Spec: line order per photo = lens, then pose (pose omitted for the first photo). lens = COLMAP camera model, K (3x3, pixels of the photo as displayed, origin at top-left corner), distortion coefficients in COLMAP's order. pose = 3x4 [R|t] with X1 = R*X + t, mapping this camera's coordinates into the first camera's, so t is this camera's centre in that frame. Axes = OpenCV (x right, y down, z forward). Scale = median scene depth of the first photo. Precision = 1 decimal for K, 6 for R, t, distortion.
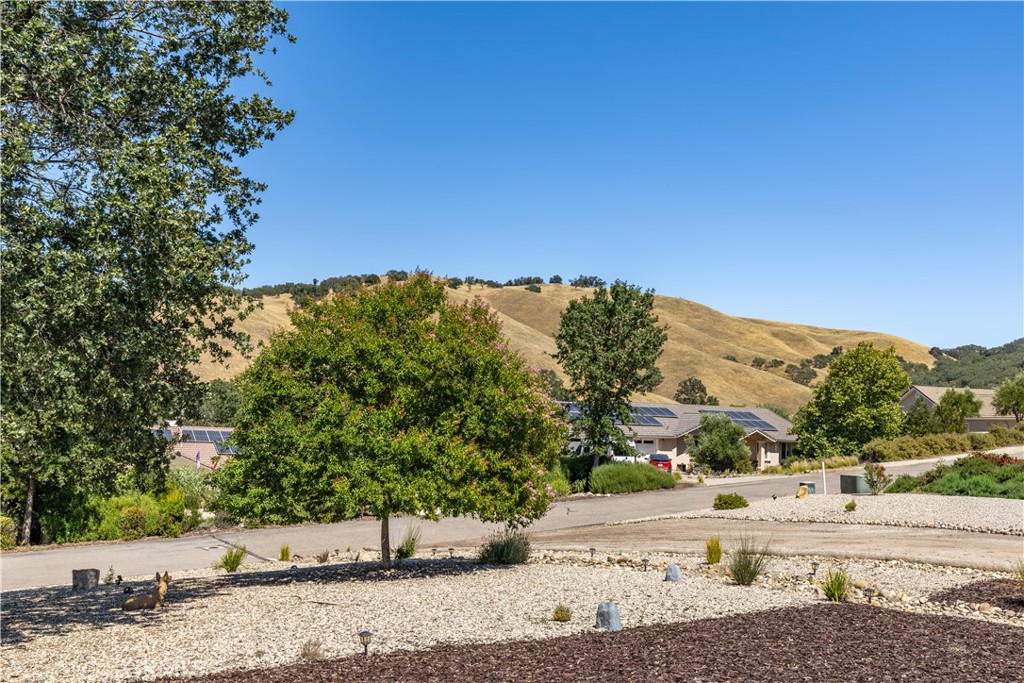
lens RADIAL K [[918.8, 0, 512.0], [0, 918.8, 341.5], [0, 0, 1]] dist [0.004158, 0.005418]
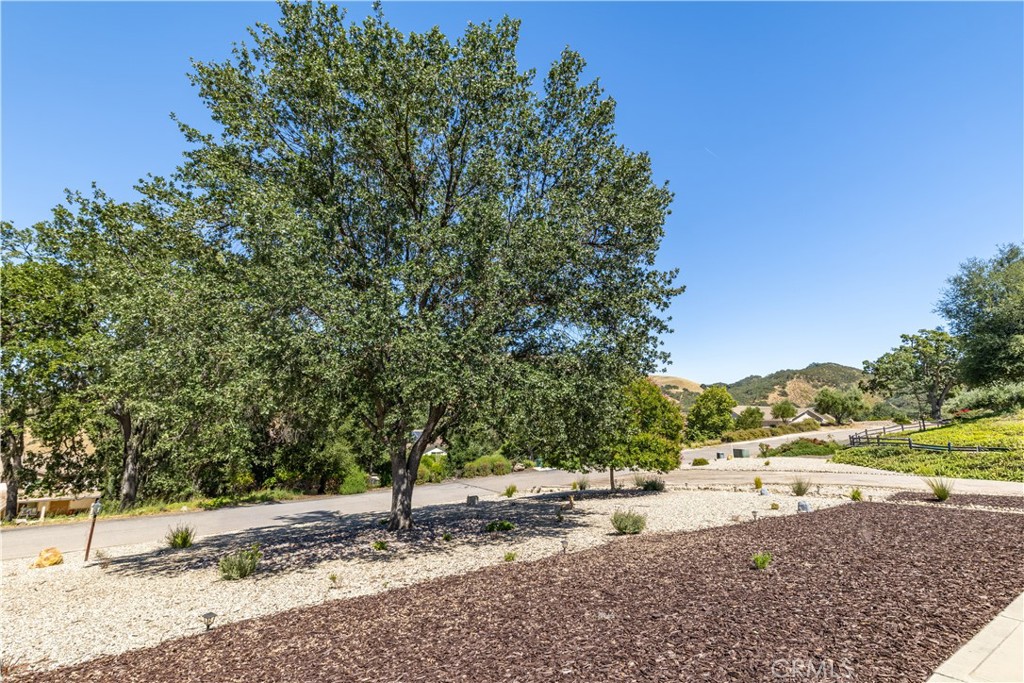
lens RADIAL K [[461.6, 0, 512.0], [0, 461.6, 341.5], [0, 0, 1]] dist [-0.000773, 0.000201]
pose [[0.999254, -0.002956, 0.038513, -0.243764], [0.006342, 0.996092, -0.088099, -0.015443], [-0.038102, 0.088278, 0.995367, -0.090959]]
